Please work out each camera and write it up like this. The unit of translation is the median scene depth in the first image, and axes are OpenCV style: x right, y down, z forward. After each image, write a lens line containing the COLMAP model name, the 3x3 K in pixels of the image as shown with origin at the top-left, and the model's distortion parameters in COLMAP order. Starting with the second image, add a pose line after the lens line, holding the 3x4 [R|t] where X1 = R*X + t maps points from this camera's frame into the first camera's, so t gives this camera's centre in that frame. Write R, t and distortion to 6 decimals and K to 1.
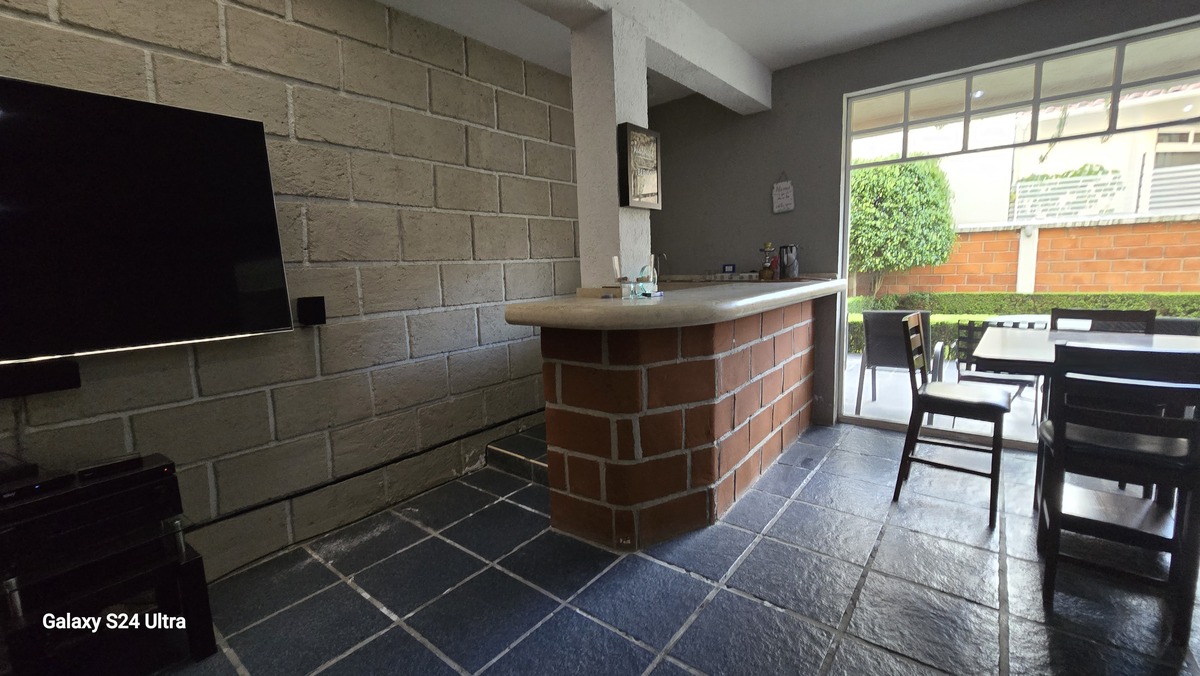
lens RADIAL K [[493.3, 0, 607.8], [0, 493.3, 328.2], [0, 0, 1]] dist [-0.004140, 0.000591]
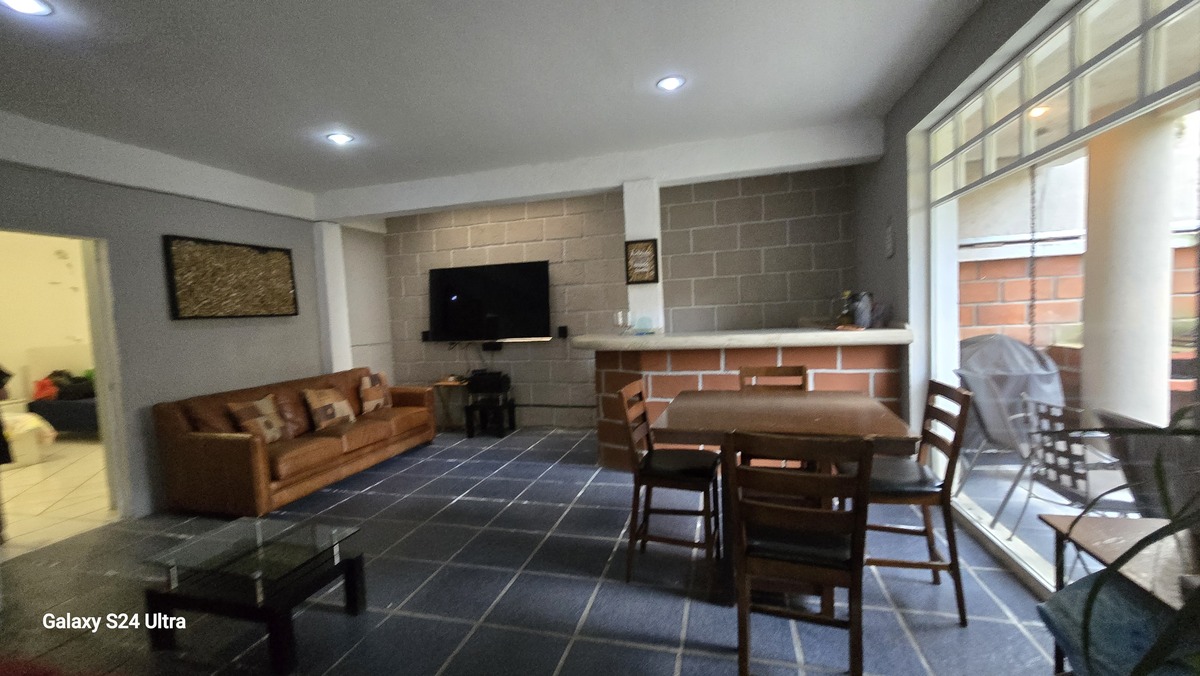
lens RADIAL K [[493.3, 0, 597.2], [0, 493.3, 337.7], [0, 0, 1]] dist [-0.004140, 0.000591]
pose [[0.403946, 0.066310, -0.912376, 1.088550], [-0.086831, 0.995645, 0.033919, -0.065881], [0.910653, 0.065521, 0.407945, 0.102810]]
